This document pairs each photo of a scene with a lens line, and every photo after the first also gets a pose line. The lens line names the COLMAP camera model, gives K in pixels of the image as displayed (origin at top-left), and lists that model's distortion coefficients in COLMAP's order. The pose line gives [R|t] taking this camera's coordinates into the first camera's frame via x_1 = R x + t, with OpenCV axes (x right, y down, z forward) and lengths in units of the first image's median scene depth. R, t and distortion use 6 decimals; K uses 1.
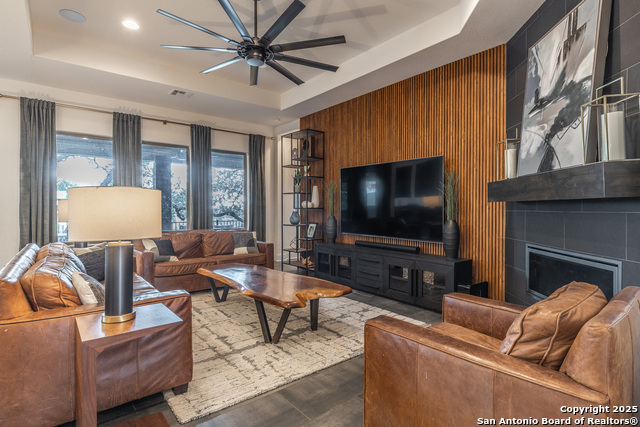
lens RADIAL K [[324.4, 0, 320.8], [0, 324.4, 213.4], [0, 0, 1]] dist [0.001001, 0.000160]
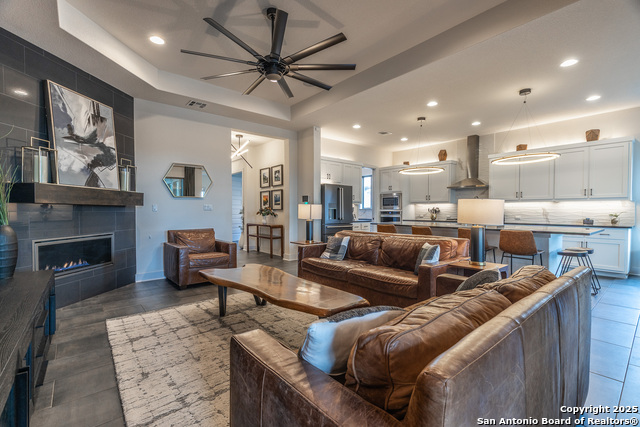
lens RADIAL K [[292.3, 0, 323.2], [0, 292.3, 214.6], [0, 0, 1]] dist [0.004704, -0.000317]
pose [[-0.999882, 0.004170, -0.014772, -0.349534], [0.003801, 0.999681, 0.024957, -0.018446], [0.014871, 0.024898, -0.999579, 1.965789]]
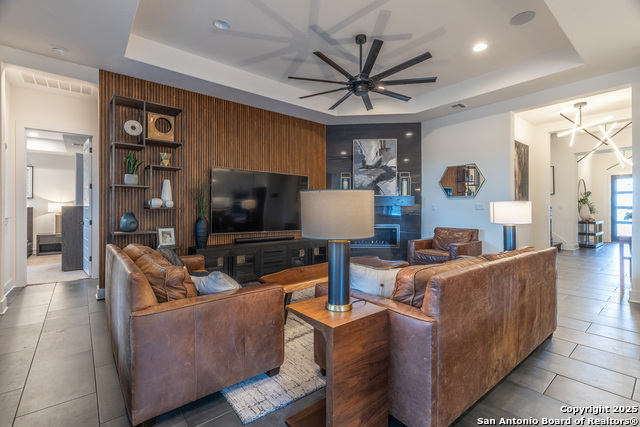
lens RADIAL K [[292.3, 0, 323.3], [0, 292.3, 208.3], [0, 0, 1]] dist [0.004704, -0.000317]
pose [[0.006143, 0.002427, 0.999978, -1.314105], [0.010530, 0.999941, -0.002492, -0.015984], [-0.999926, 0.010545, 0.006117, 1.107674]]
